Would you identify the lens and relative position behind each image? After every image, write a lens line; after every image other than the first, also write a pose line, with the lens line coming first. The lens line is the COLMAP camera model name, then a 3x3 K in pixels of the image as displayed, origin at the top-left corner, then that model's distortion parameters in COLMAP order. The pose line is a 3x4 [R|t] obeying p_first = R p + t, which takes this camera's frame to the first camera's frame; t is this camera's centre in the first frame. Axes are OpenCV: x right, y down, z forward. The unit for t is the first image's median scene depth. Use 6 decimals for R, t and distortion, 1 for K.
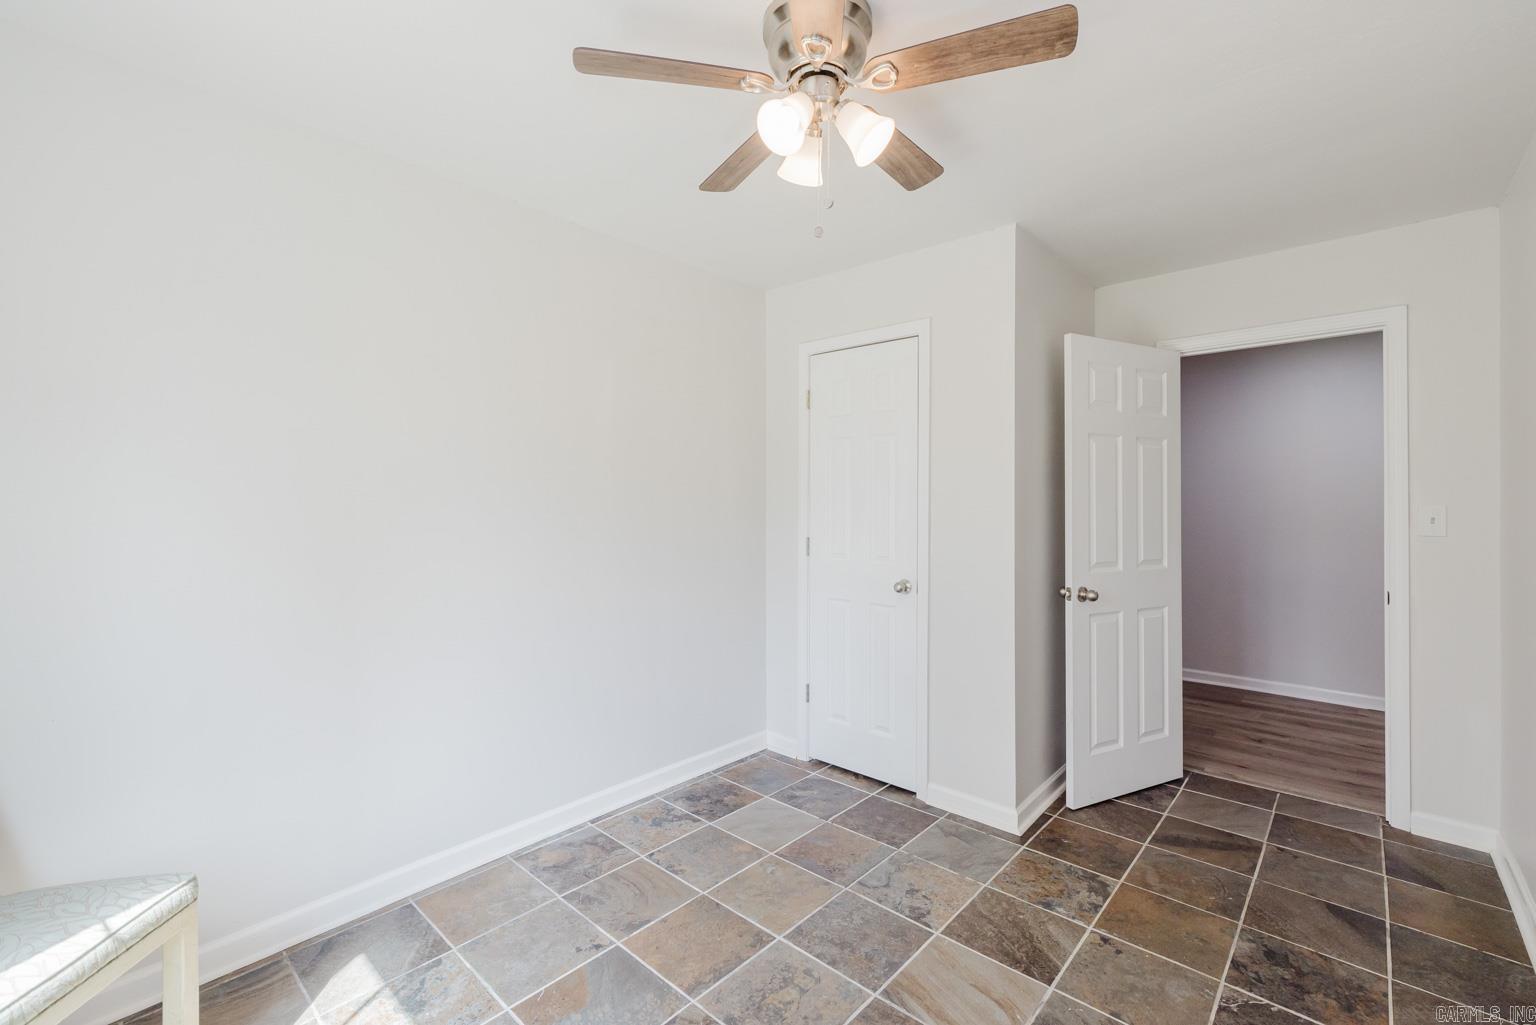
lens RADIAL K [[666.6, 0, 766.8], [0, 666.6, 506.9], [0, 0, 1]] dist [0.001424, 0.000088]
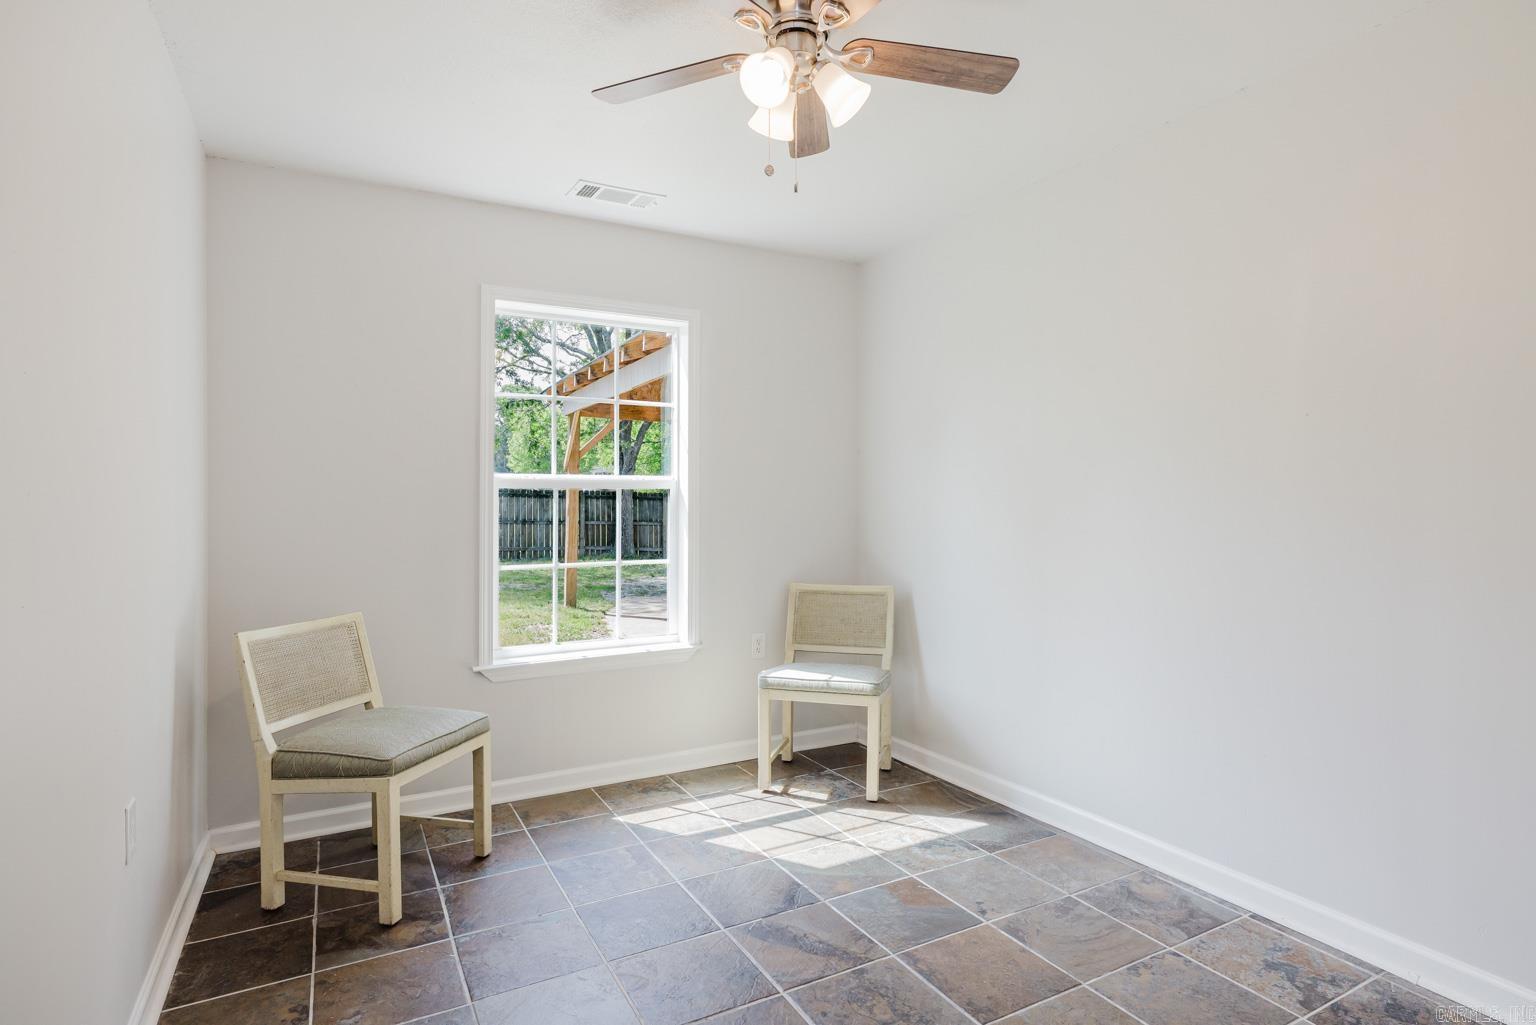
lens RADIAL K [[788.1, 0, 767.7], [0, 788.1, 510.2], [0, 0, 1]] dist [-0.002871, 0.000304]
pose [[-0.328162, 0.007059, -0.944595, 0.820095], [-0.003995, 0.999953, 0.008861, 0.037257], [0.944613, 0.006681, -0.328119, 0.912409]]
